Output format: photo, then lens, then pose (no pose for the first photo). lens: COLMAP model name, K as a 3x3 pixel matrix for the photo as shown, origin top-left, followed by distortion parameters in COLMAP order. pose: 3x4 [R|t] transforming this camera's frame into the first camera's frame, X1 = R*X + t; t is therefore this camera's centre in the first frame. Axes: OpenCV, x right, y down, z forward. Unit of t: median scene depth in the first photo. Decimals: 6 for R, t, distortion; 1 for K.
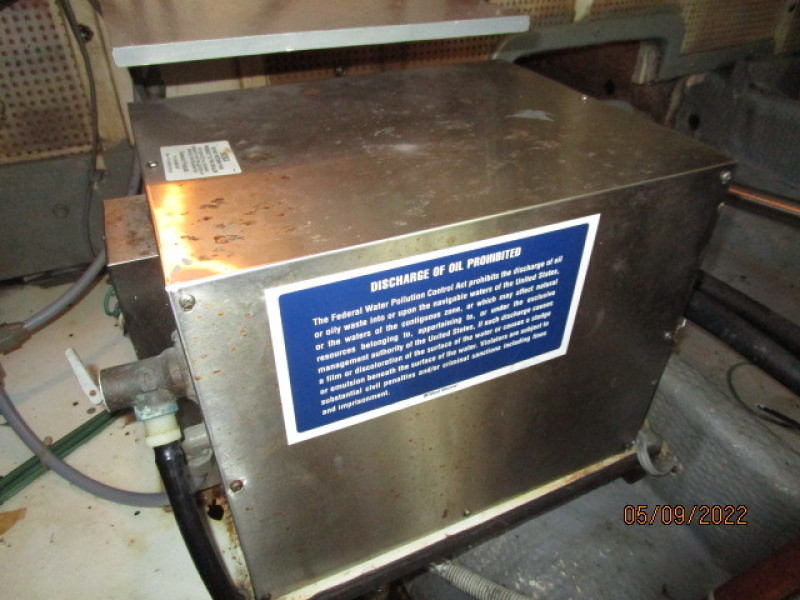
lens RADIAL K [[570.4, 0, 399.8], [0, 570.4, 299.3], [0, 0, 1]] dist [-0.023676, 0.006501]
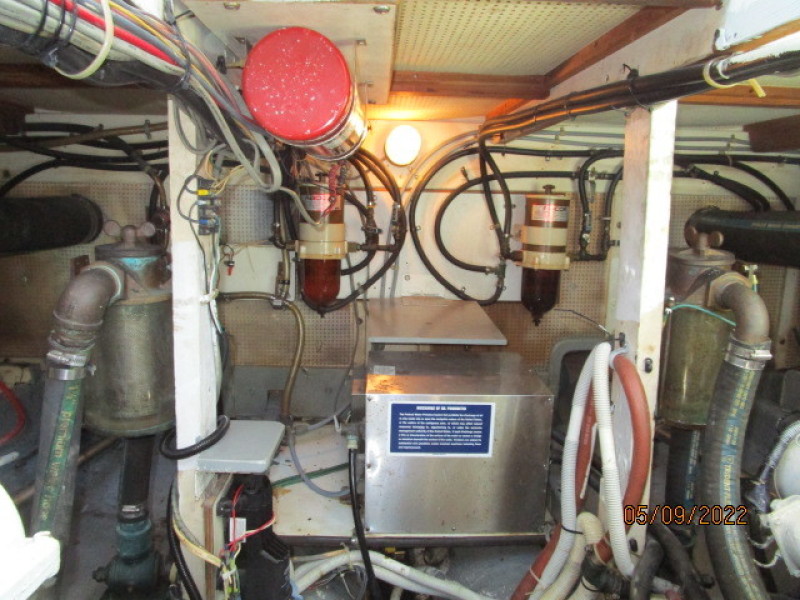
lens RADIAL K [[570.4, 0, 401.9], [0, 570.4, 299.9], [0, 0, 1]] dist [-0.023676, 0.006501]
pose [[0.925663, 0.090560, -0.367351, 0.524826], [-0.239833, 0.891386, -0.384592, 0.364282], [0.292623, 0.444106, 0.846842, -1.113321]]
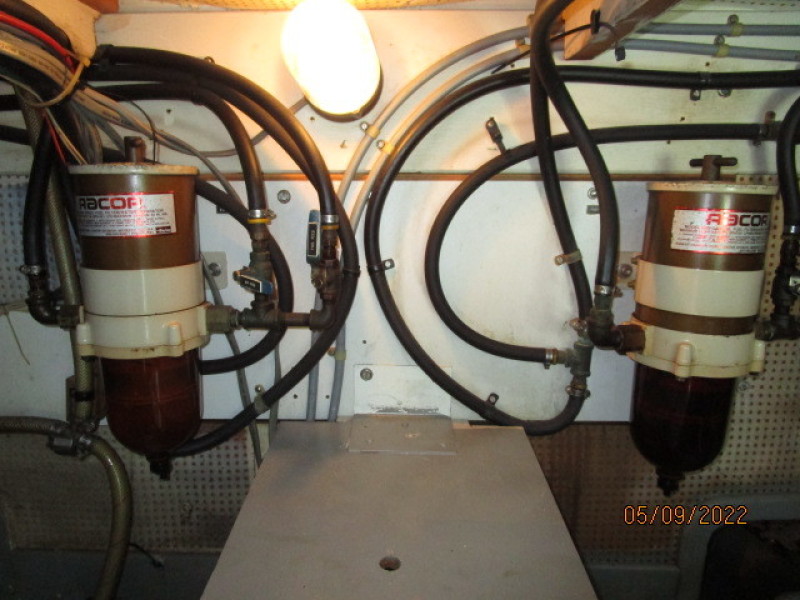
lens RADIAL K [[570.4, 0, 396.5], [0, 570.4, 299.4], [0, 0, 1]] dist [-0.023676, 0.006501]
pose [[0.904114, 0.096381, -0.416281, 0.122037], [-0.251699, 0.907395, -0.336574, -0.463778], [0.345292, 0.409078, 0.844647, -0.010560]]
